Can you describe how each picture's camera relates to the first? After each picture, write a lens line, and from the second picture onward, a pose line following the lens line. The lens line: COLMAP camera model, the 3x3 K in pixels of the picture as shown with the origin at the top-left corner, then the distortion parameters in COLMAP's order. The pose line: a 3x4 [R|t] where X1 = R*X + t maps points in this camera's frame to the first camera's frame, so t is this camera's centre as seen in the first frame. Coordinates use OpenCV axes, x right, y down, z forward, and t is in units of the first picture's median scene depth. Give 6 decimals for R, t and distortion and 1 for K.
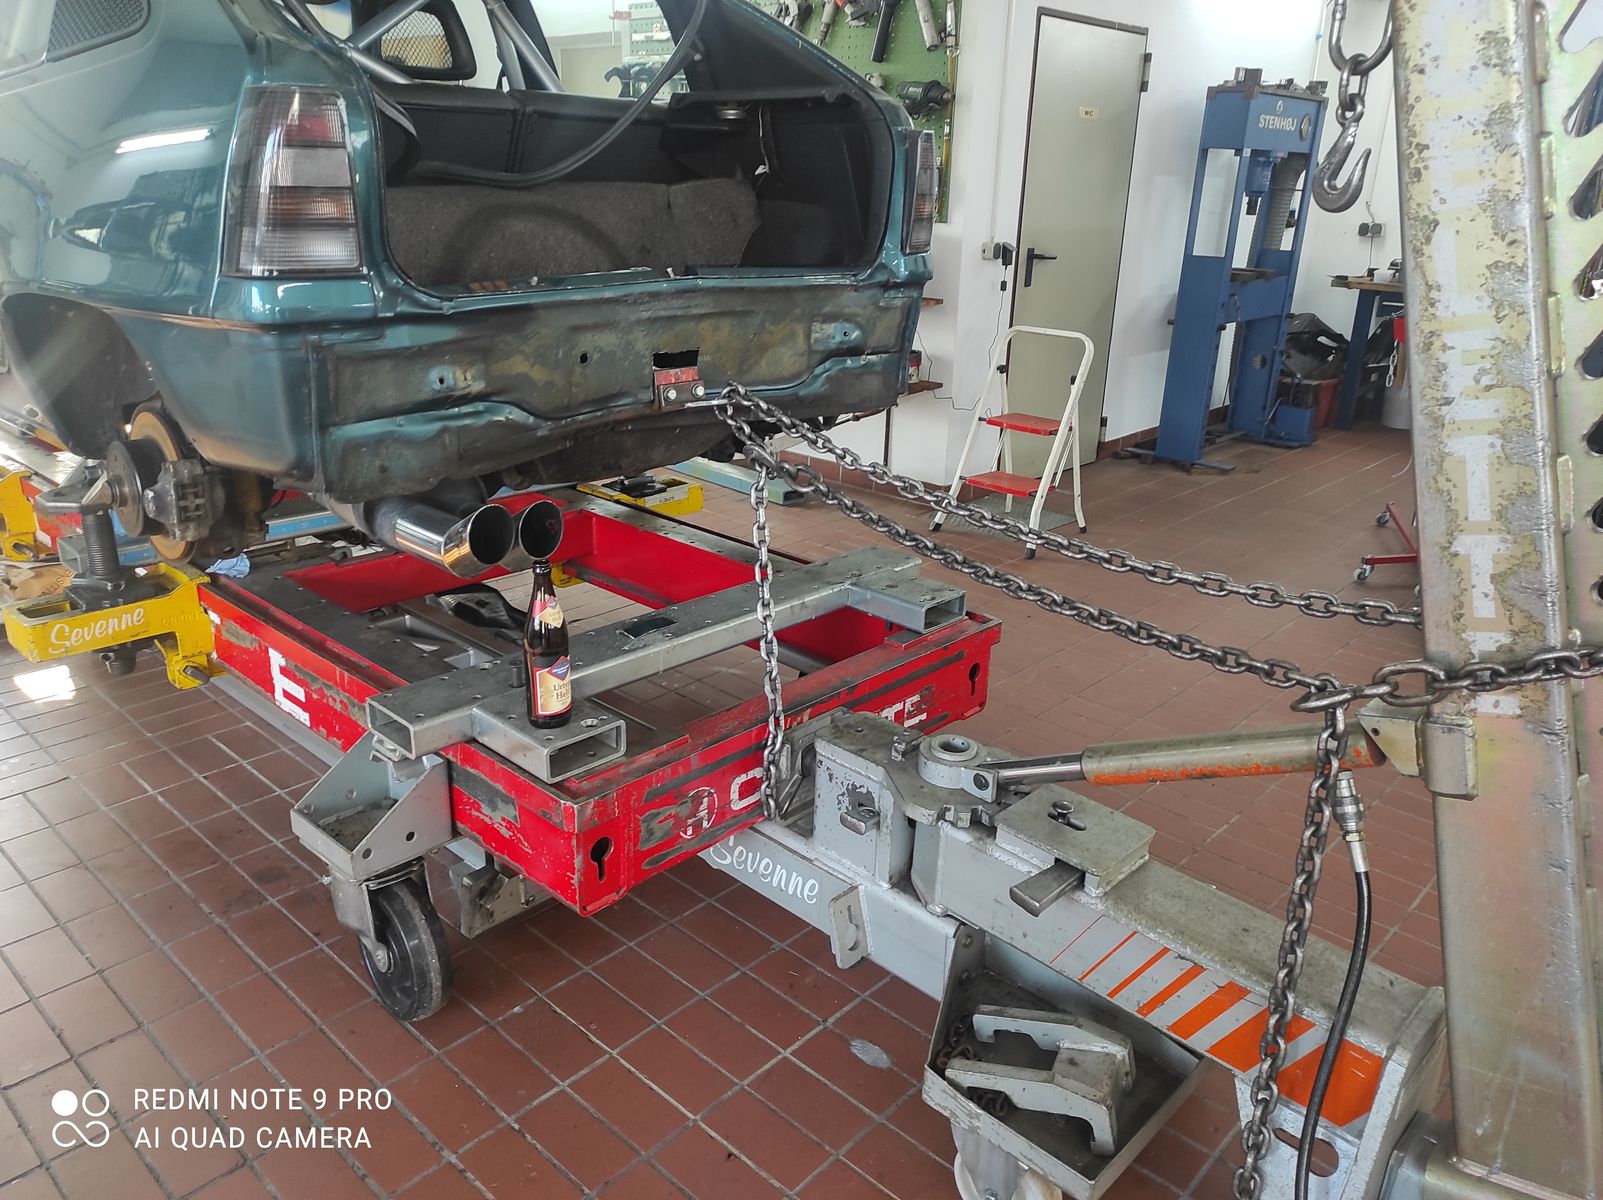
lens RADIAL K [[1158.2, 0, 819.6], [0, 1158.2, 621.3], [0, 0, 1]] dist [0.020974, -0.014858]
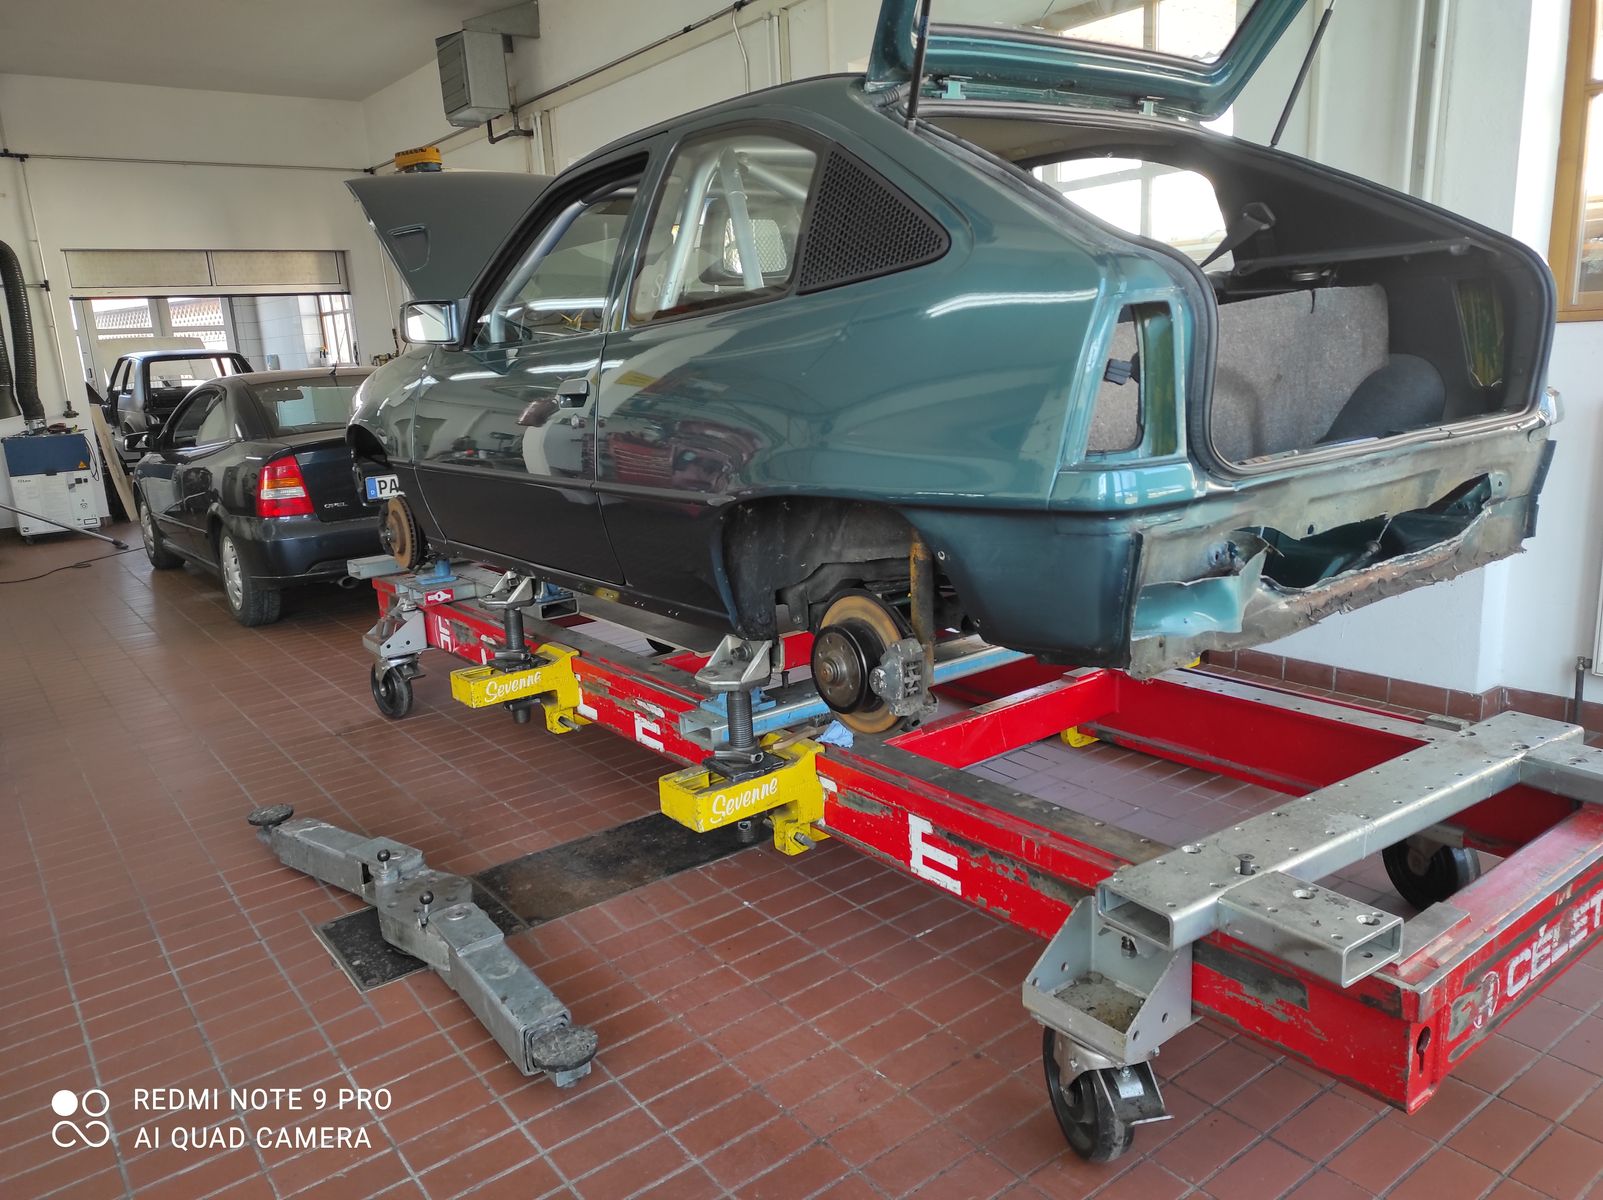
lens RADIAL K [[1158.2, 0, 799.2], [0, 1158.2, 606.5], [0, 0, 1]] dist [0.020974, -0.014858]
pose [[0.982017, -0.042027, -0.184055, -0.382443], [0.017088, 0.990693, -0.135042, -0.023989], [0.188017, 0.129468, 0.973595, -0.039064]]
